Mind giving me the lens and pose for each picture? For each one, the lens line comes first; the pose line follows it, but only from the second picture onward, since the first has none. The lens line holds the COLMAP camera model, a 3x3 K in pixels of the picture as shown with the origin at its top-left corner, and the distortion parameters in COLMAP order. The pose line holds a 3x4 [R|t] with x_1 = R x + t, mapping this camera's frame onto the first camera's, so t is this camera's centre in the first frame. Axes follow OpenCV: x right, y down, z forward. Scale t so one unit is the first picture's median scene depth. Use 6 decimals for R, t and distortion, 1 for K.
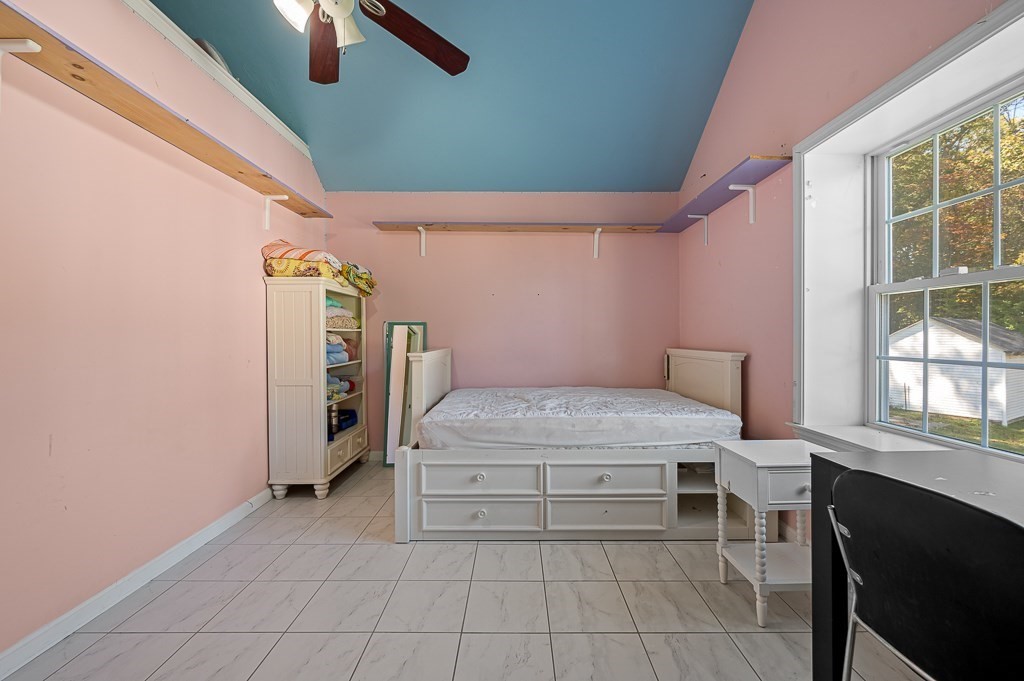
lens RADIAL K [[417.8, 0, 513.3], [0, 417.8, 338.6], [0, 0, 1]] dist [-0.000376, -0.000052]
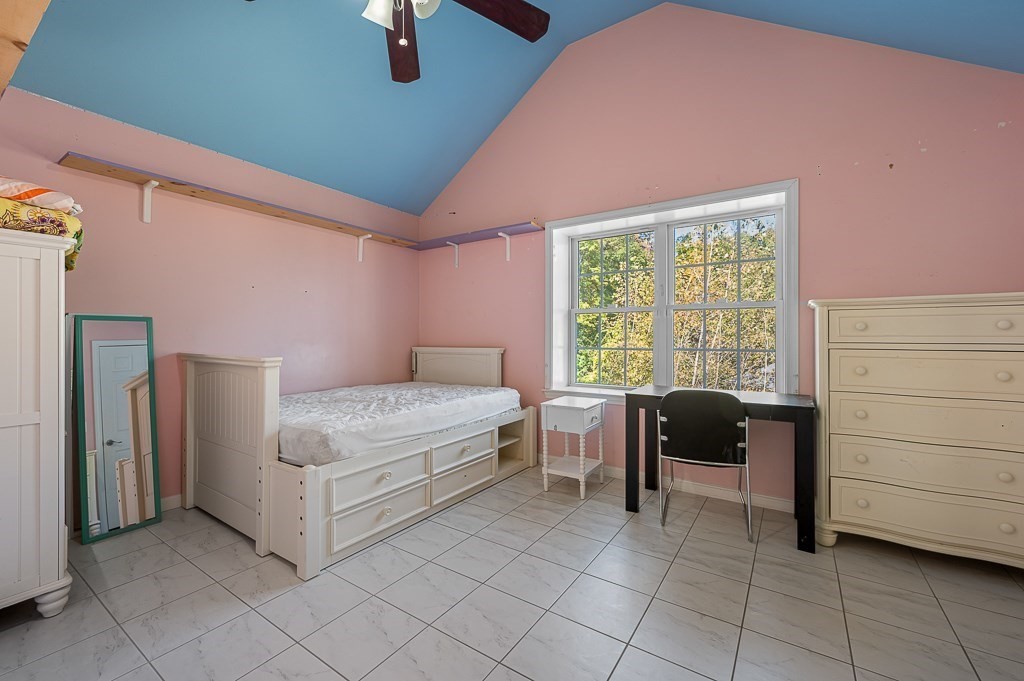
lens RADIAL K [[417.8, 0, 513.5], [0, 417.8, 337.7], [0, 0, 1]] dist [-0.000376, -0.000052]
pose [[0.558487, -0.002307, 0.829510, -0.737650], [0.005676, 0.999983, -0.001040, -0.000844], [-0.829494, 0.005289, 0.558491, 0.173068]]
